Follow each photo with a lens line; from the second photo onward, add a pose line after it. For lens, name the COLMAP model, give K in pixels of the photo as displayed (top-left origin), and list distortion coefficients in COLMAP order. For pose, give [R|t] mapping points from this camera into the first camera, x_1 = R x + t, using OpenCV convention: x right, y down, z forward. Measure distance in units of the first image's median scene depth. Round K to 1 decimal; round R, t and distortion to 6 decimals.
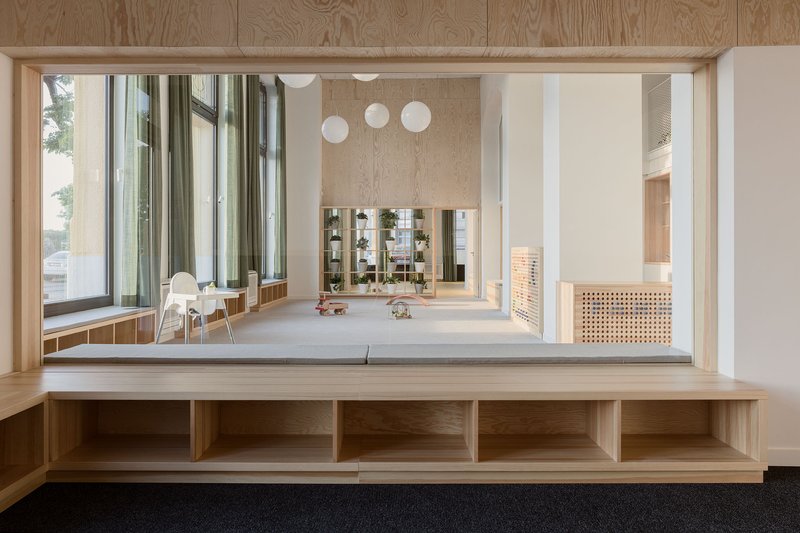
lens RADIAL K [[653.2, 0, 399.8], [0, 653.2, 261.7], [0, 0, 1]] dist [-0.005154, -0.000141]
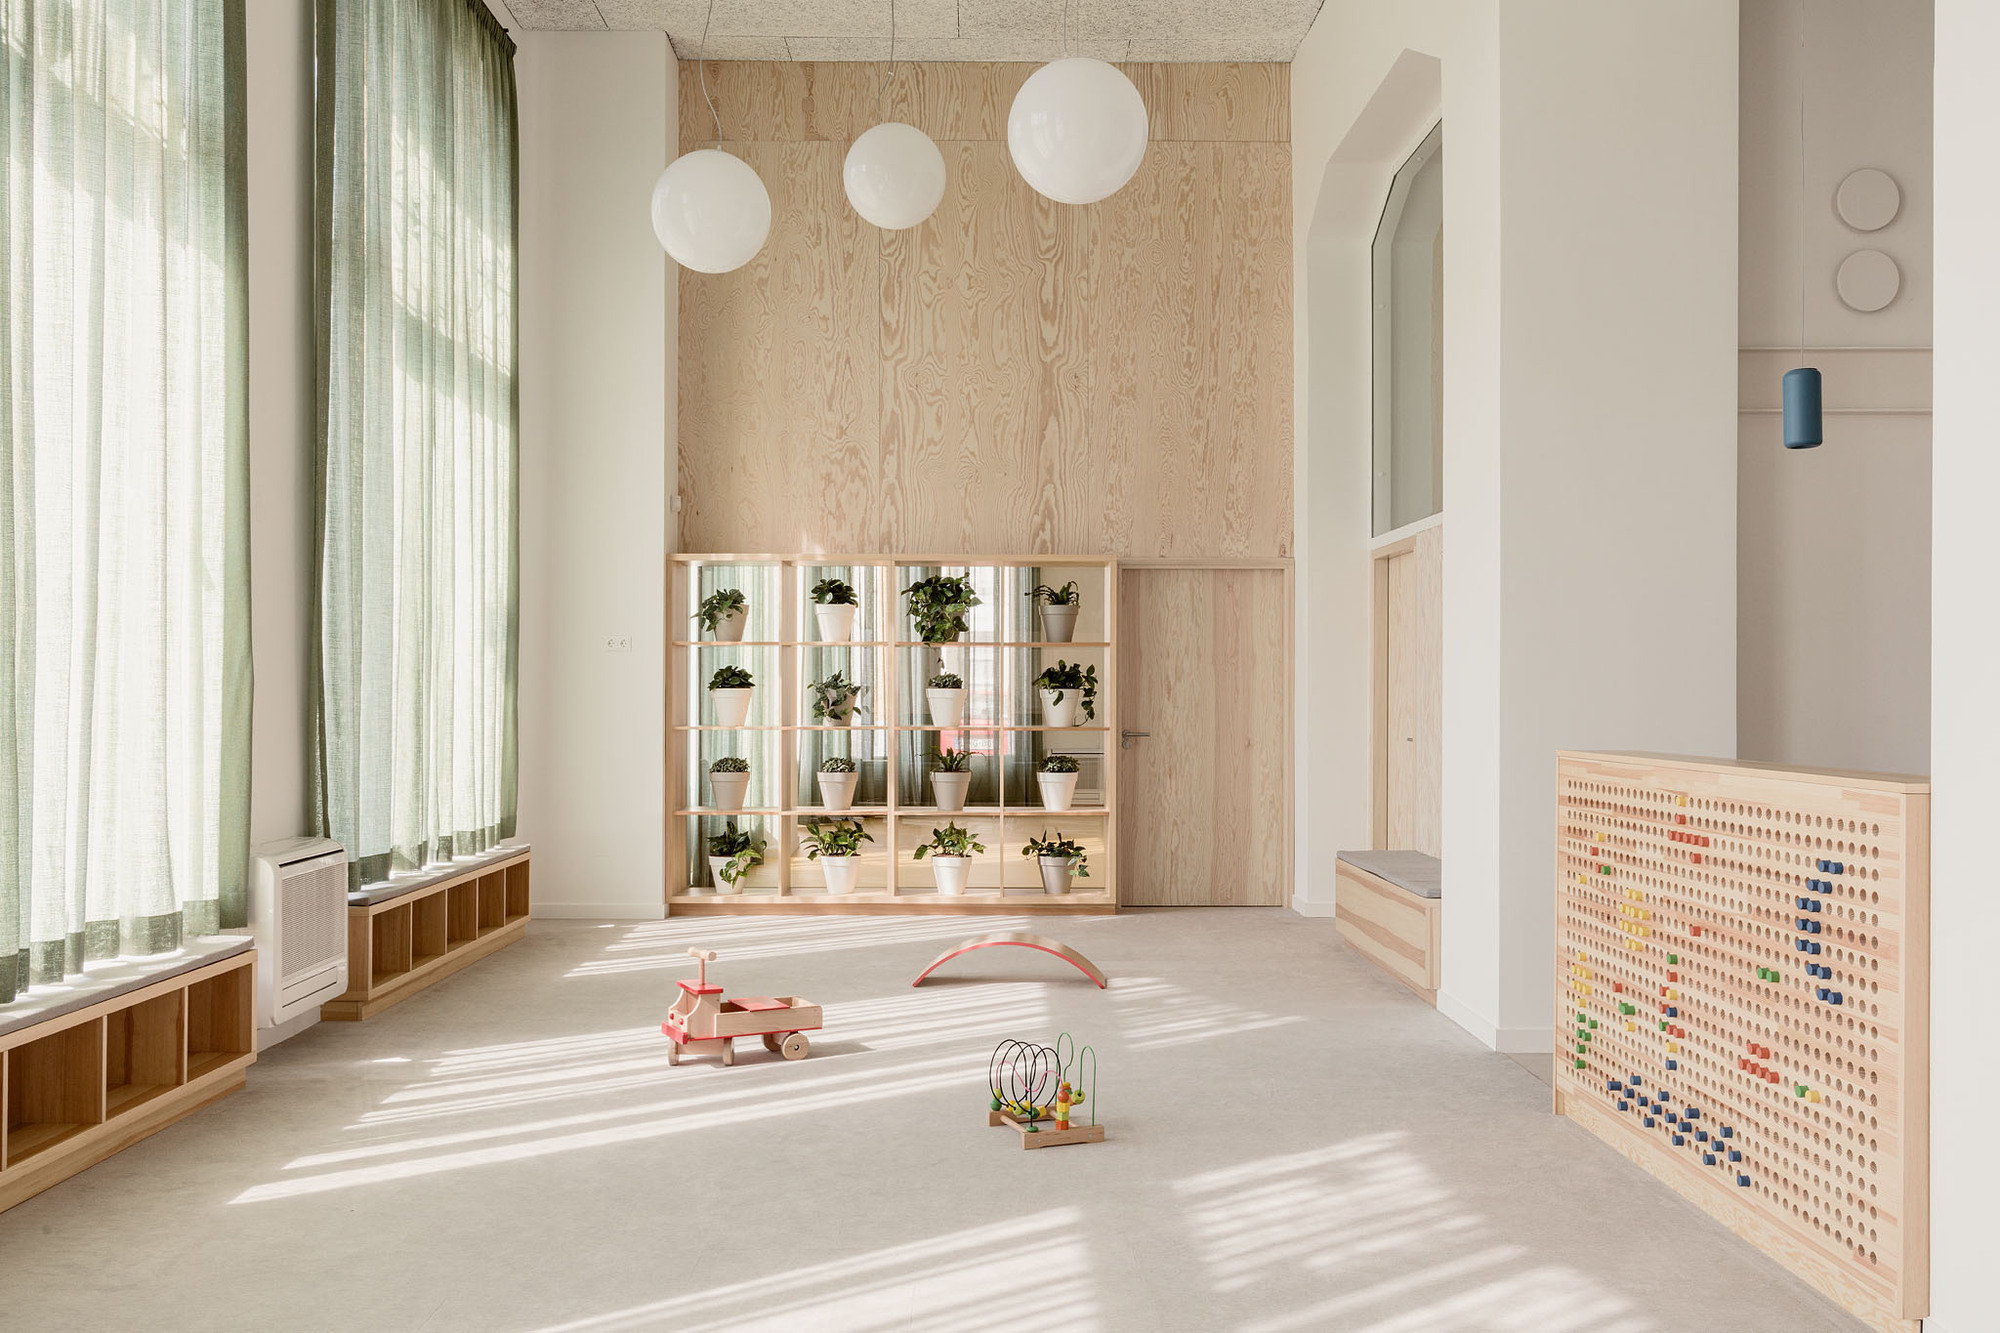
lens RADIAL K [[1686.9, 0, 999.3], [0, 1686.9, 678.1], [0, 0, 1]] dist [0.005963, 0.001239]
pose [[0.999604, 0.001401, 0.028095, -0.011727], [-0.000850, 0.999807, -0.019634, -0.023230], [-0.028117, 0.019602, 0.999412, 0.335936]]
